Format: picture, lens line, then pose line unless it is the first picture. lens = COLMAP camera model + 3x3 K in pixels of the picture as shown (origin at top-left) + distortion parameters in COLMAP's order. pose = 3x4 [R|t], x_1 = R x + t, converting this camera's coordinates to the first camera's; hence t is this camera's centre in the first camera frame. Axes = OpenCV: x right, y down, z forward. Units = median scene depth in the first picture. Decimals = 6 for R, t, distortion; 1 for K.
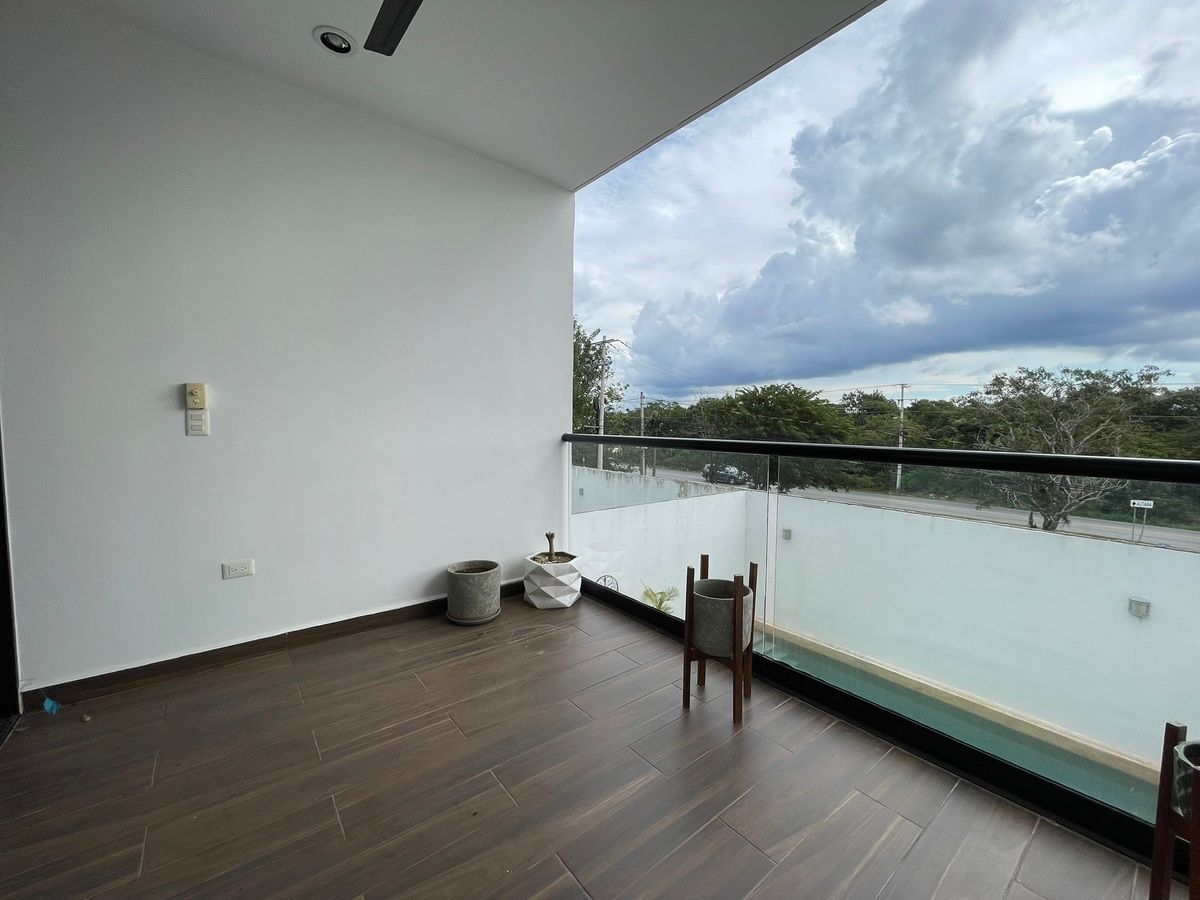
lens RADIAL K [[490.8, 0, 568.2], [0, 490.8, 454.3], [0, 0, 1]] dist [-0.001759, 0.001053]
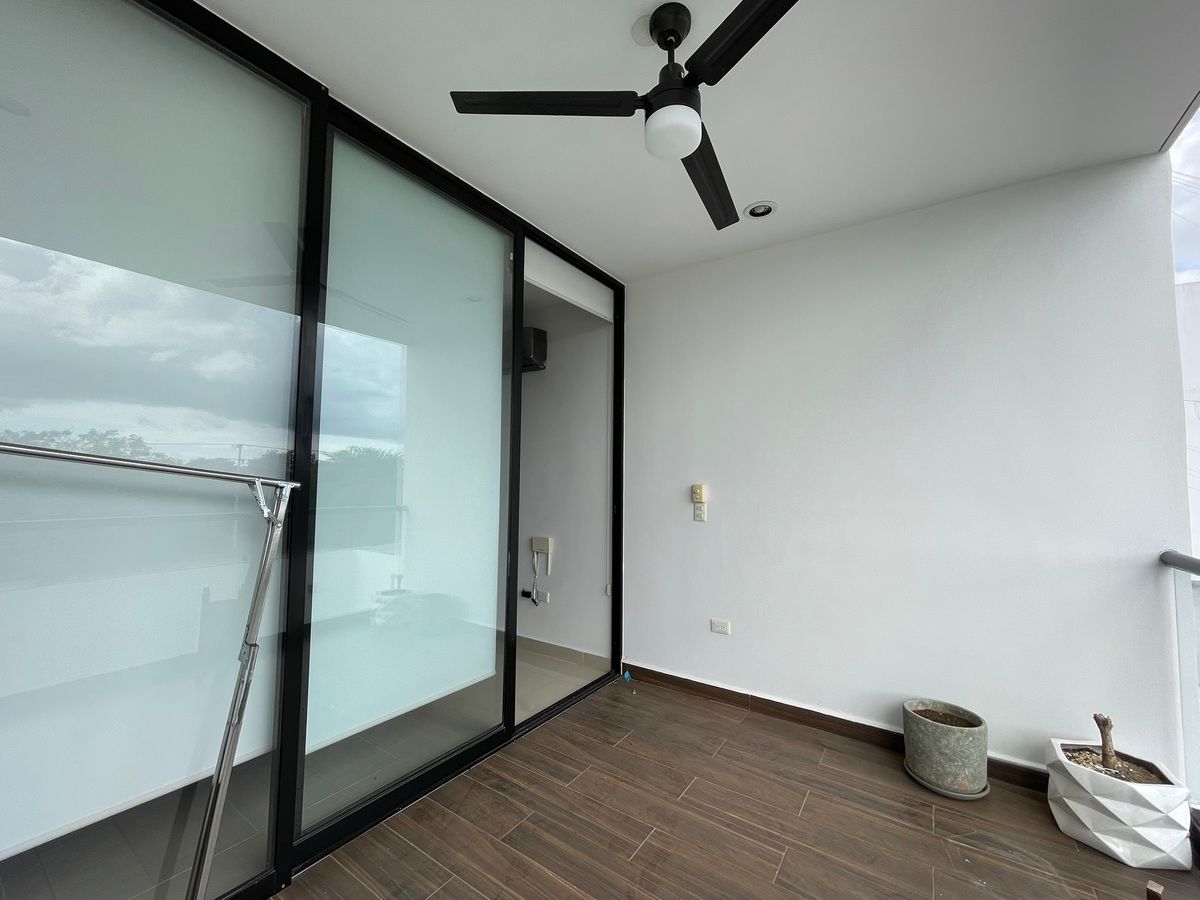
lens RADIAL K [[490.8, 0, 611.3], [0, 490.8, 449.5], [0, 0, 1]] dist [-0.001759, 0.001053]
pose [[0.319480, -0.059479, -0.945724, 0.488386], [-0.067894, 0.994026, -0.085452, -0.100275], [0.945158, 0.091509, 0.313533, 0.281126]]
